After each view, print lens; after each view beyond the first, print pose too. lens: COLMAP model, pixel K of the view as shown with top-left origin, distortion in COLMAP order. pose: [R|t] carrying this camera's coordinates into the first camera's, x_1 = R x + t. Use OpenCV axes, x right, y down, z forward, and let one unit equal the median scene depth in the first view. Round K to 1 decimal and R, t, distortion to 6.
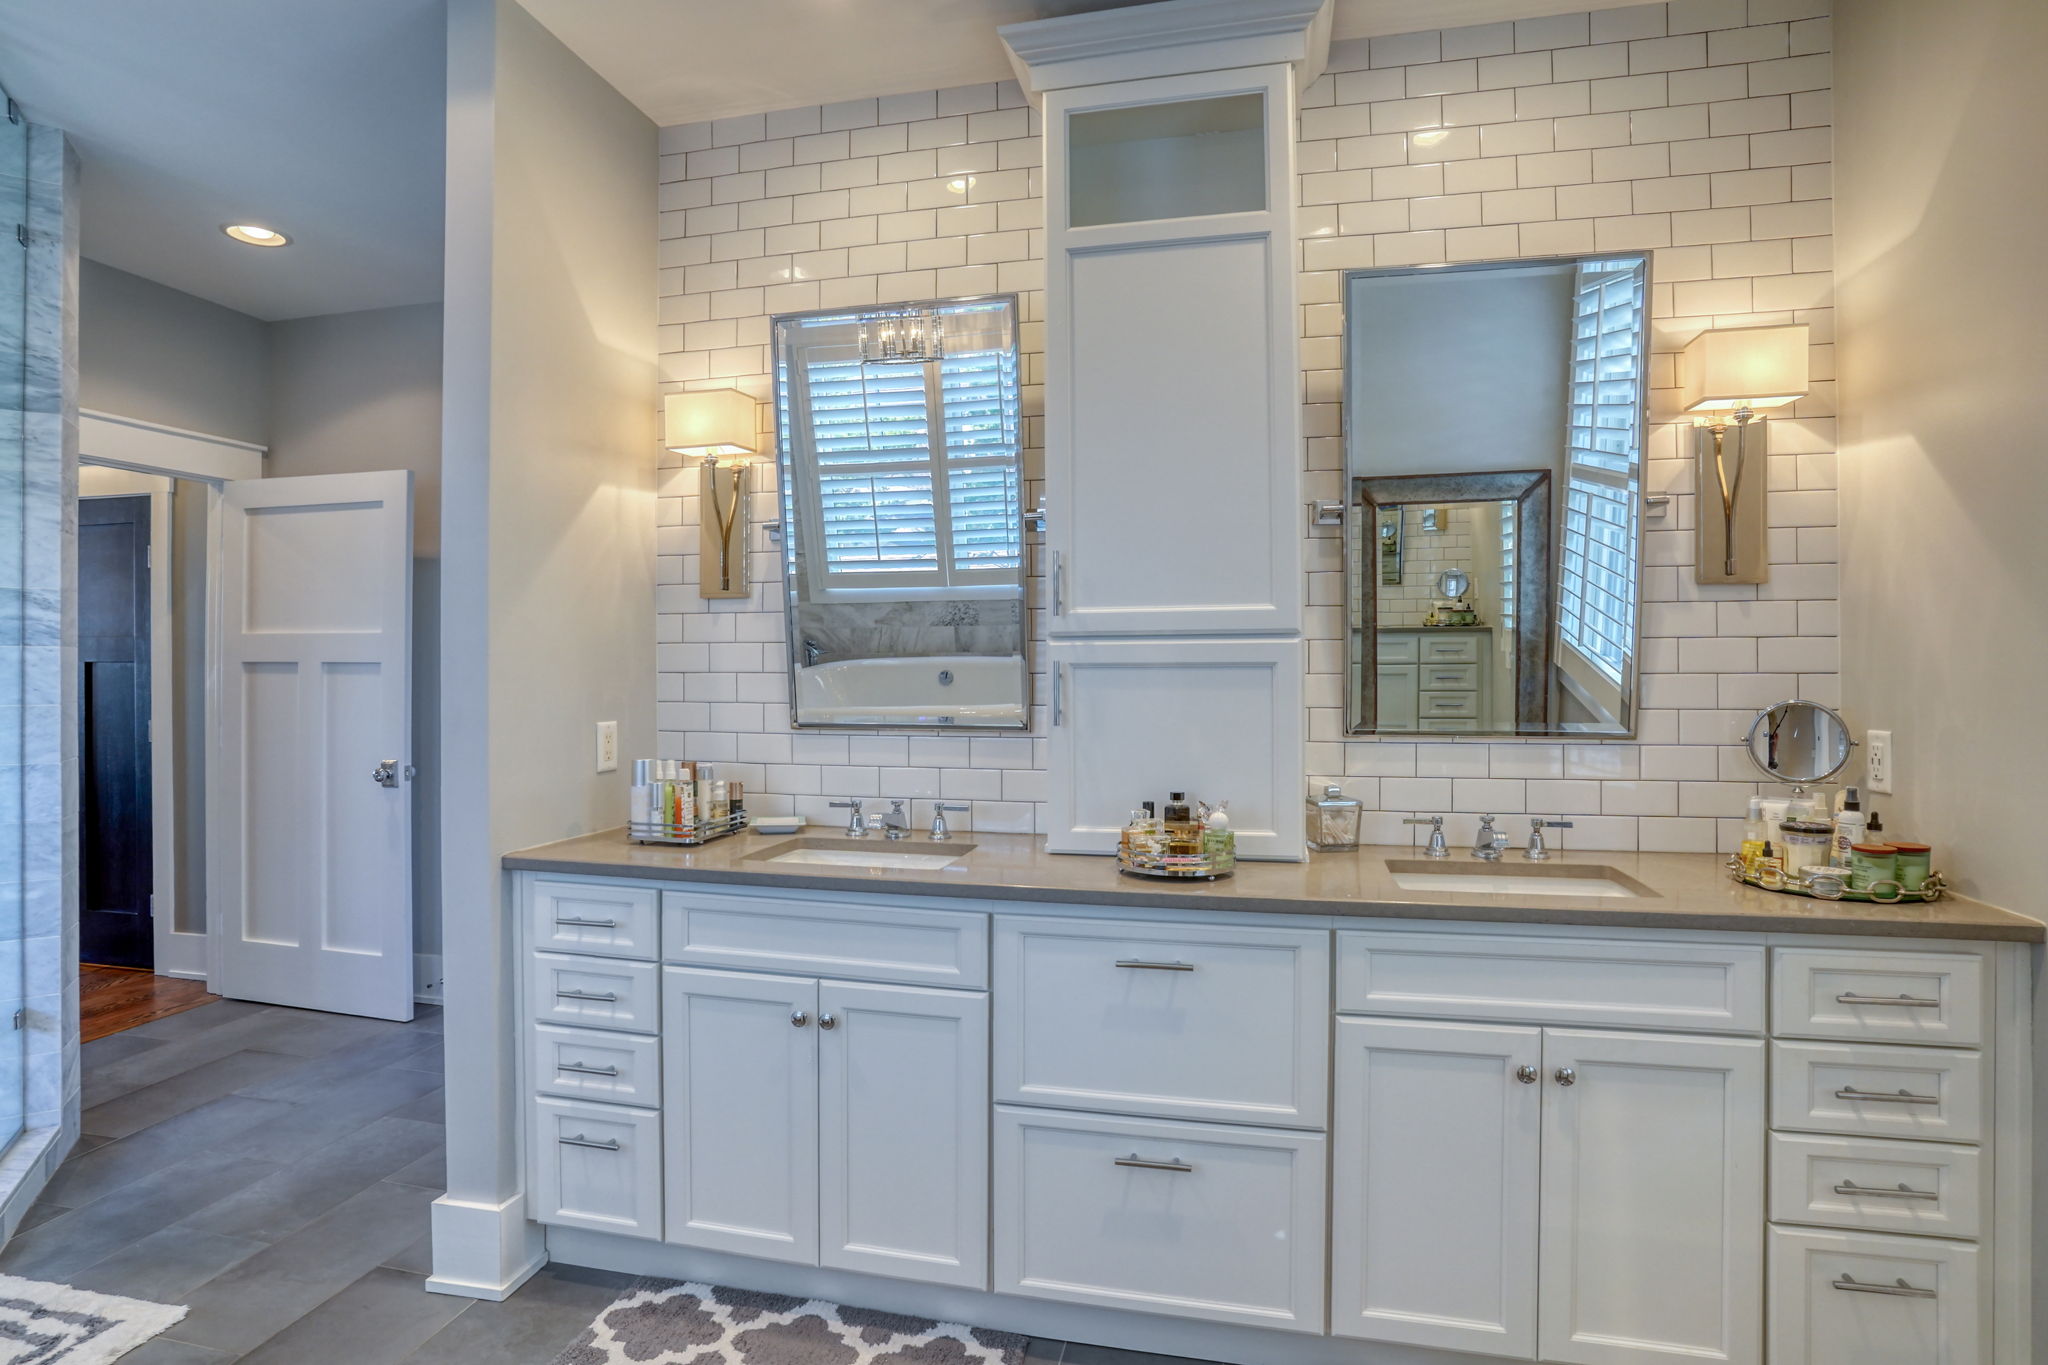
lens RADIAL K [[1034.4, 0, 1024.0], [0, 1034.4, 682.5], [0, 0, 1]] dist [-0.000629, 0.032961]
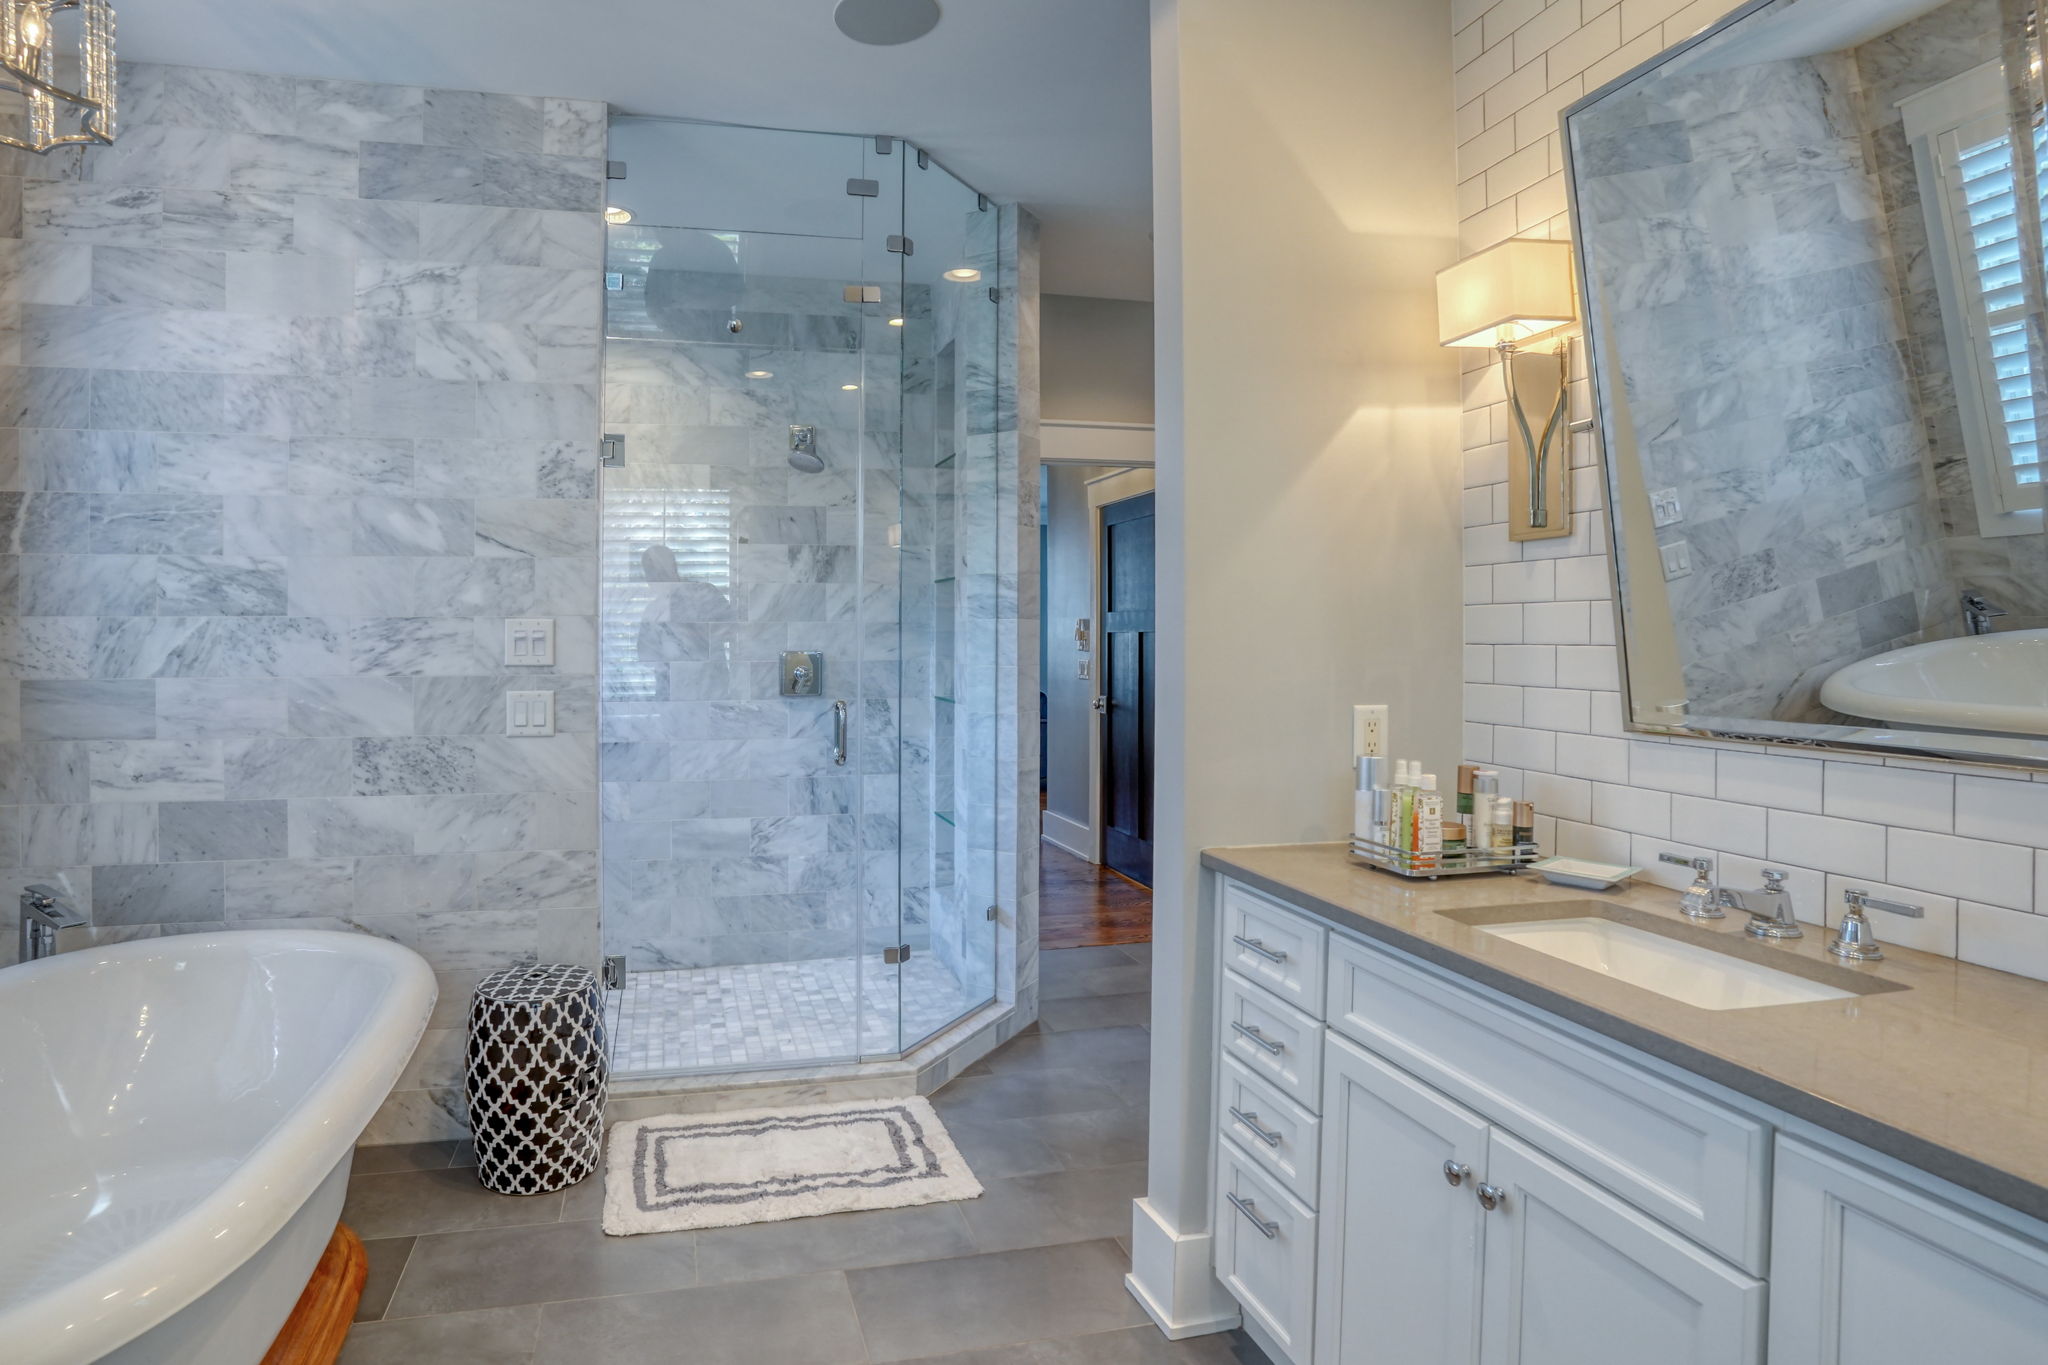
lens RADIAL K [[1120.1, 0, 1019.2], [0, 1120.1, 656.7], [0, 0, 1]] dist [-0.074492, 0.071727]
pose [[0.484142, 0.017136, -0.874822, 0.227350], [-0.015847, 0.999816, 0.010814, -0.004394], [0.874846, 0.008627, 0.484324, 0.375899]]
